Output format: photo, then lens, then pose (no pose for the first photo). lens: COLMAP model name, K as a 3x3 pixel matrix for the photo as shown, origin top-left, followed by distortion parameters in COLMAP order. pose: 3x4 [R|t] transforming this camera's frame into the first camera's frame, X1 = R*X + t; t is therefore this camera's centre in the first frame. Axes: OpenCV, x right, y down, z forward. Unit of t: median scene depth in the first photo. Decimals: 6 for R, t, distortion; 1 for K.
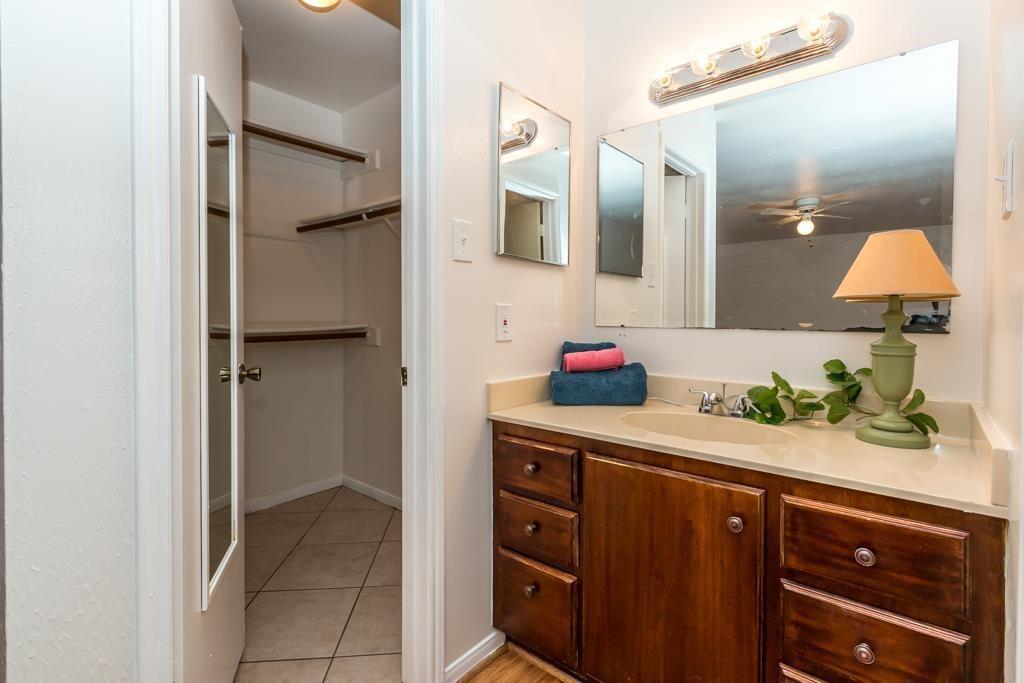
lens RADIAL K [[475.4, 0, 519.6], [0, 475.4, 321.9], [0, 0, 1]] dist [-0.001946, -0.000078]
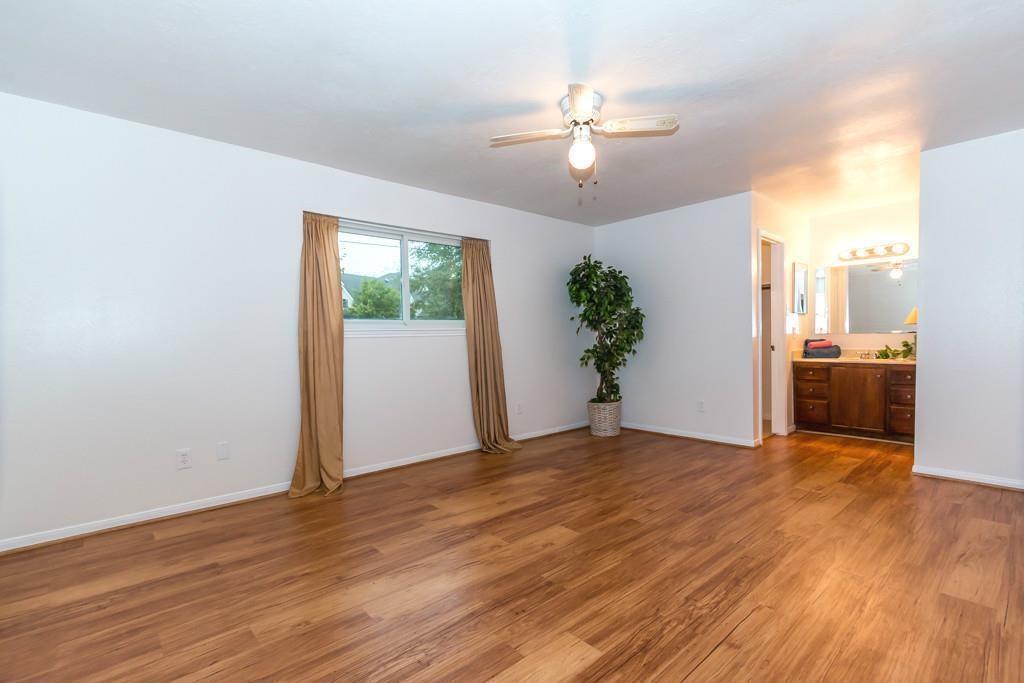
lens RADIAL K [[475.4, 0, 510.3], [0, 475.4, 342.9], [0, 0, 1]] dist [-0.001946, -0.000078]
pose [[0.989024, -0.020094, -0.146384, -1.723913], [0.021113, 0.999762, 0.005411, 0.012932], [0.146240, -0.008442, 0.989213, -2.925627]]
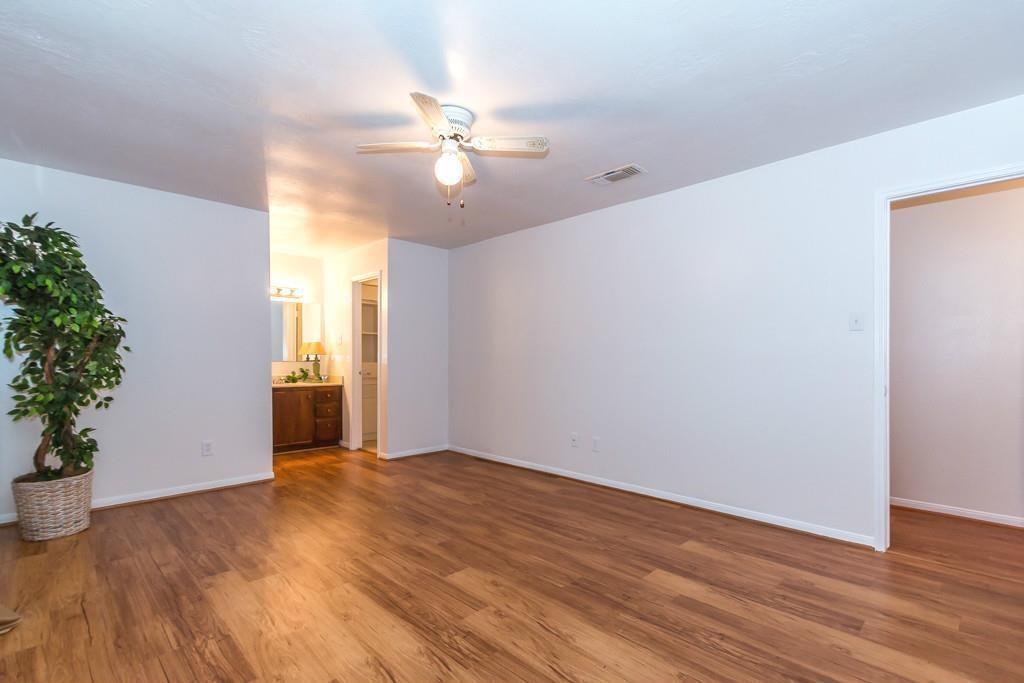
lens RADIAL K [[475.4, 0, 510.6], [0, 475.4, 350.9], [0, 0, 1]] dist [-0.001946, -0.000078]
pose [[0.080630, 0.013002, 0.996659, -3.577179], [0.004005, 0.999903, -0.013368, -0.010417], [-0.996736, 0.005070, 0.080570, -1.293957]]
